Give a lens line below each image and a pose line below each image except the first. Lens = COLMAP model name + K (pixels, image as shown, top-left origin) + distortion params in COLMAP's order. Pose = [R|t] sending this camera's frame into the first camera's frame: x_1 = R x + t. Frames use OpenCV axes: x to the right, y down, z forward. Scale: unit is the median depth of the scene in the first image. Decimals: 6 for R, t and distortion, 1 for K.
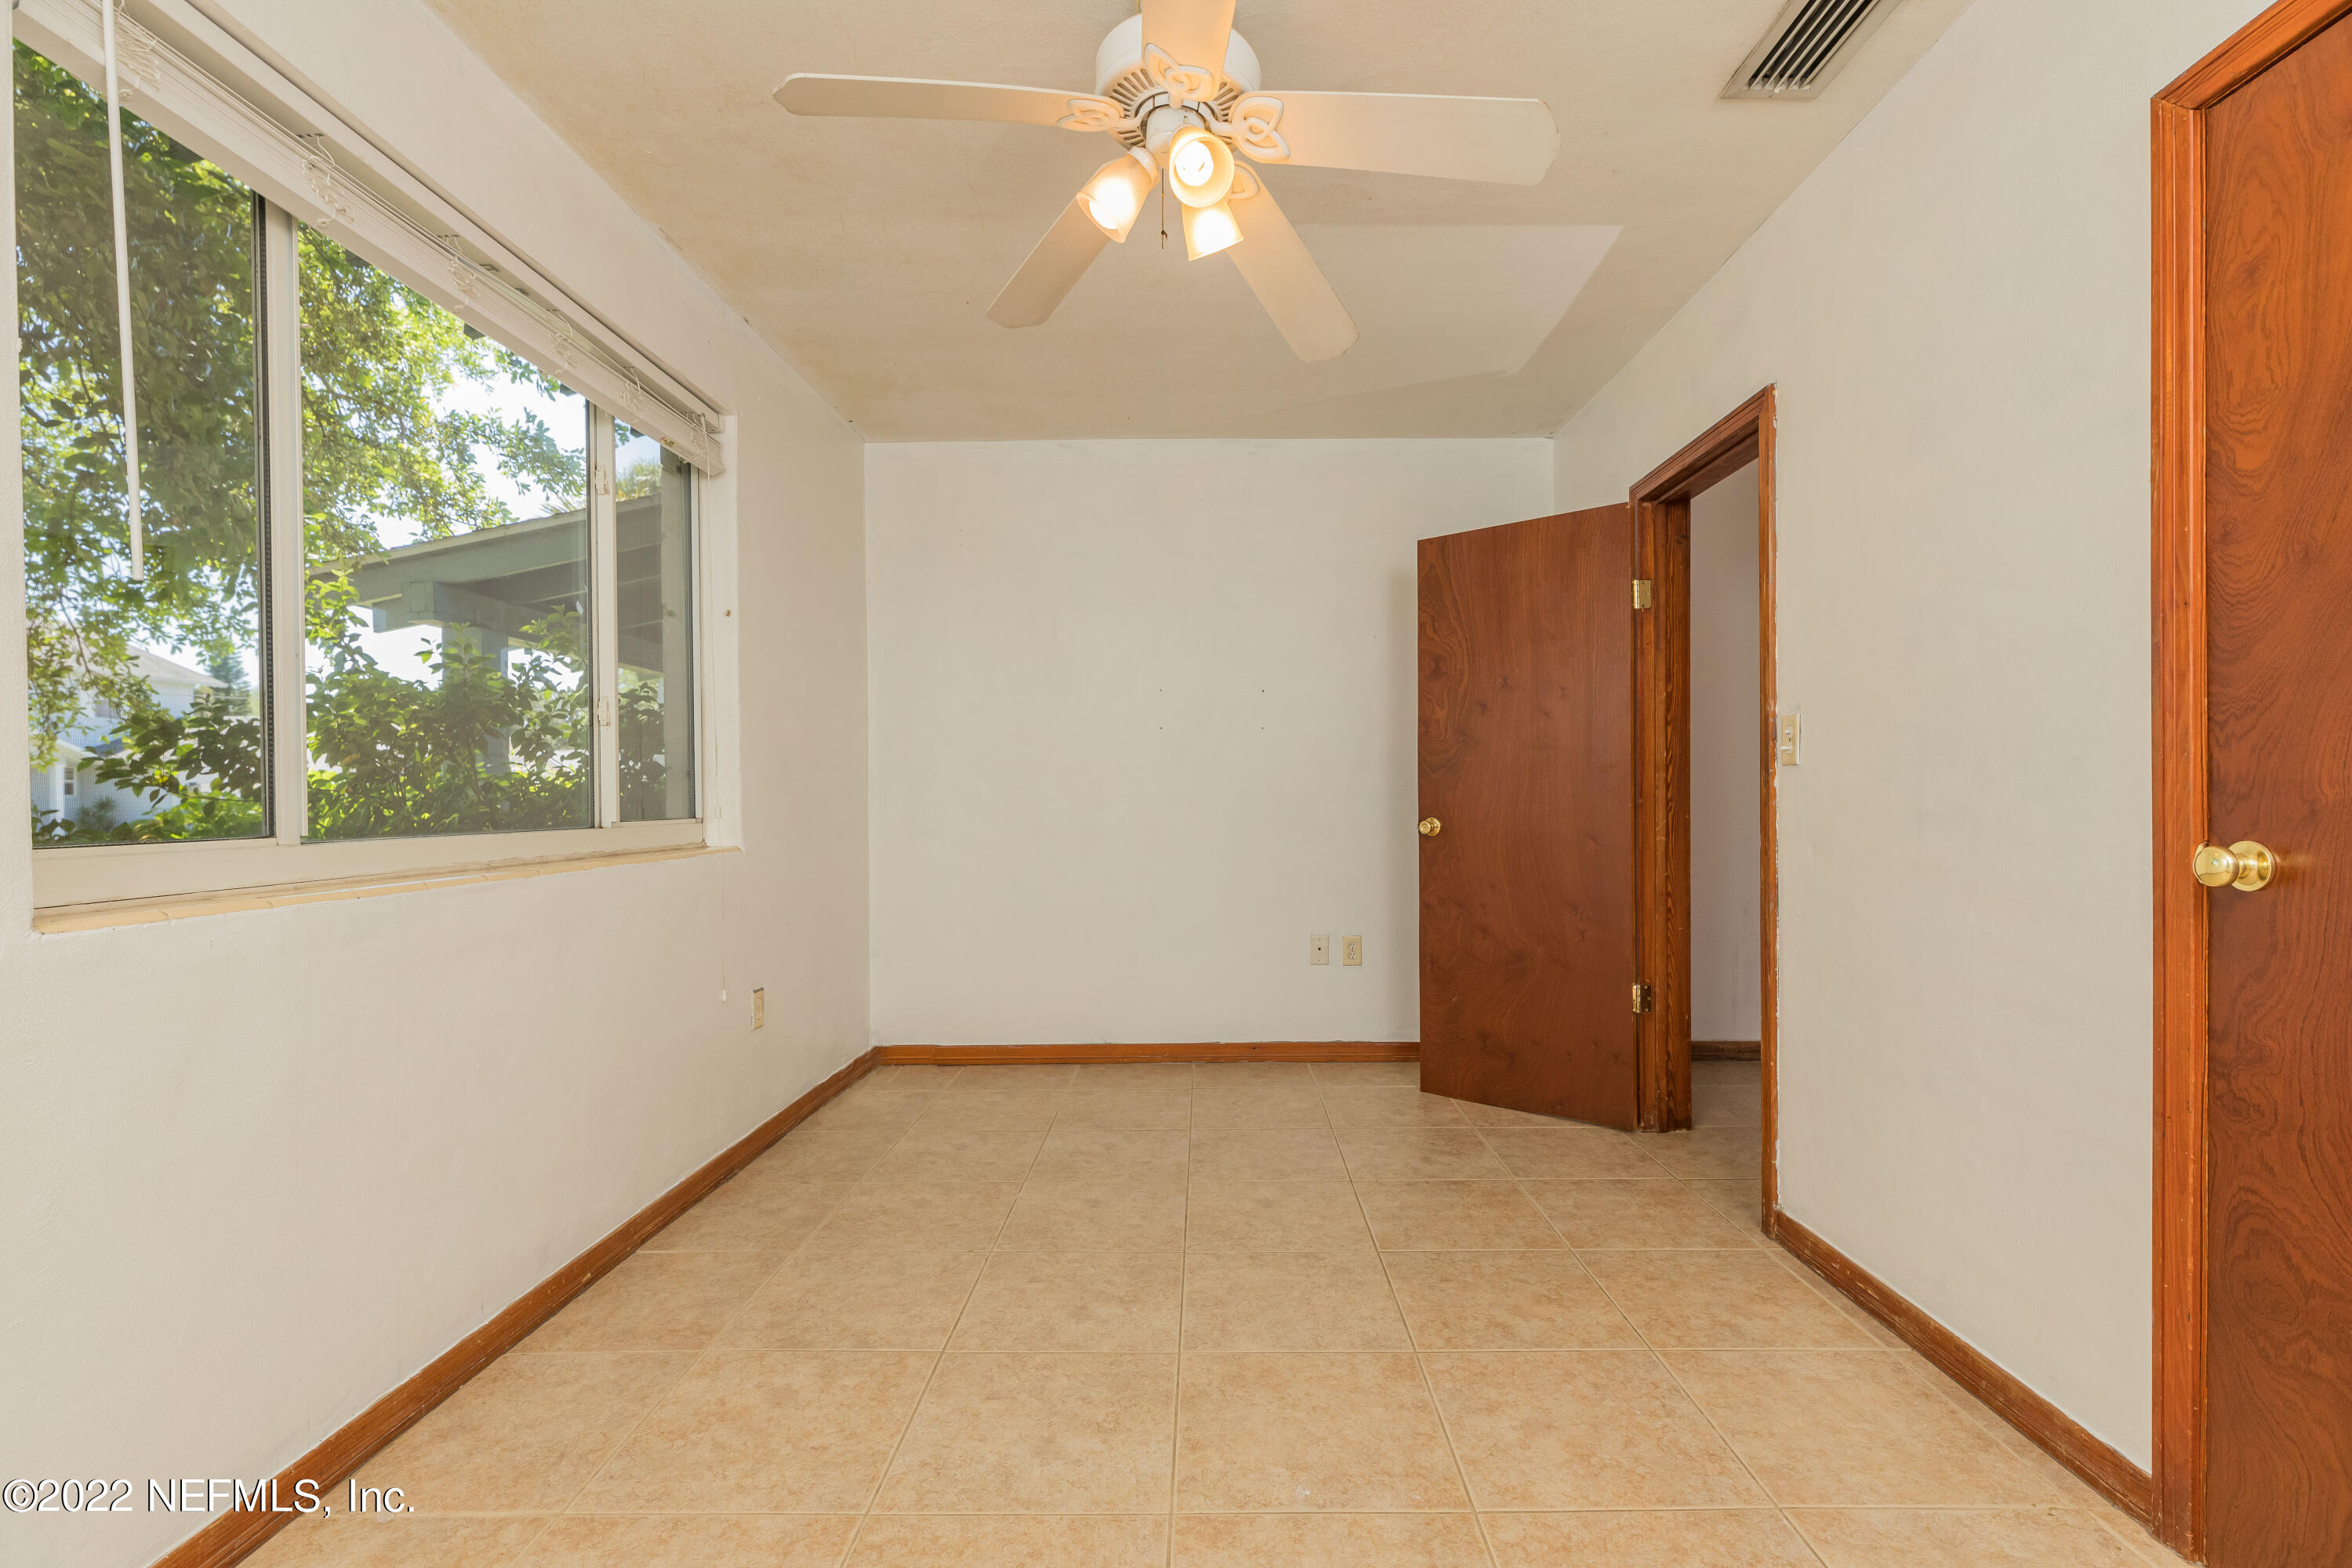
lens RADIAL K [[1055.1, 0, 1183.2], [0, 1055.1, 803.3], [0, 0, 1]] dist [0.002802, -0.001557]
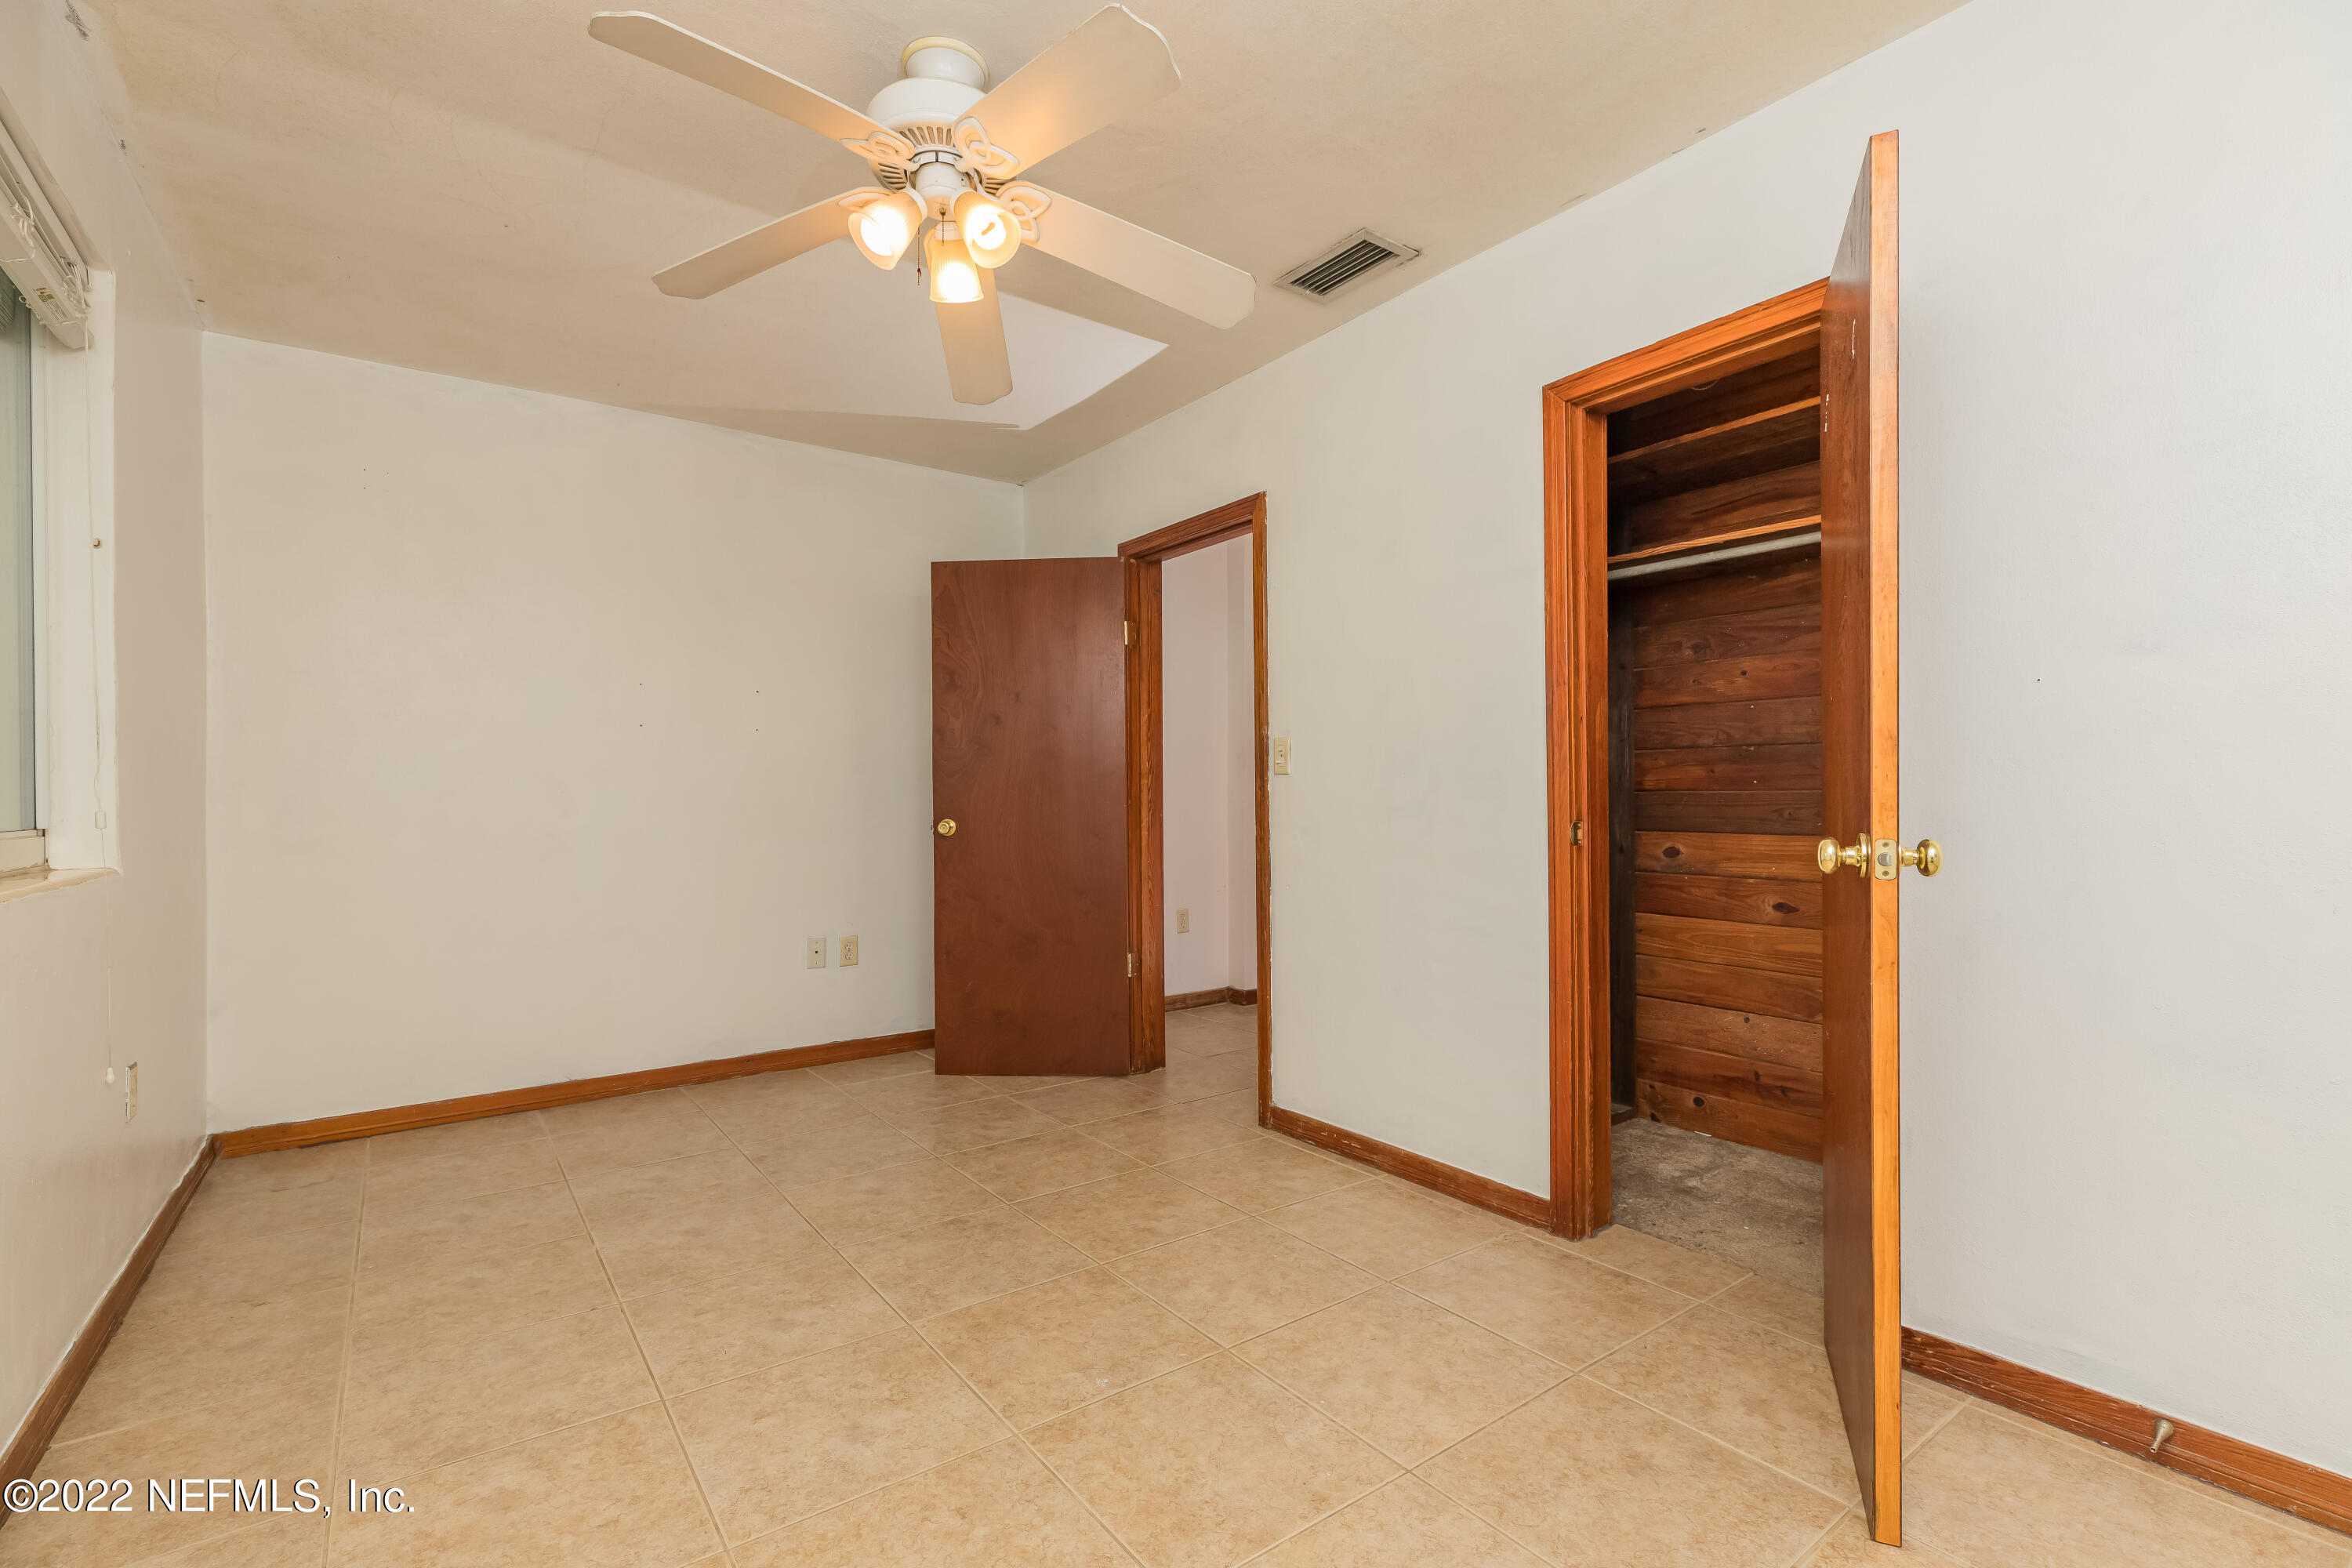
lens RADIAL K [[1055.1, 0, 1151.4], [0, 1055.1, 792.8], [0, 0, 1]] dist [0.002802, -0.001557]
pose [[0.810391, 0.003522, 0.585879, -0.263398], [0.006454, 0.999868, -0.014939, 0.005072], [-0.585854, 0.015888, 0.810261, -0.000749]]
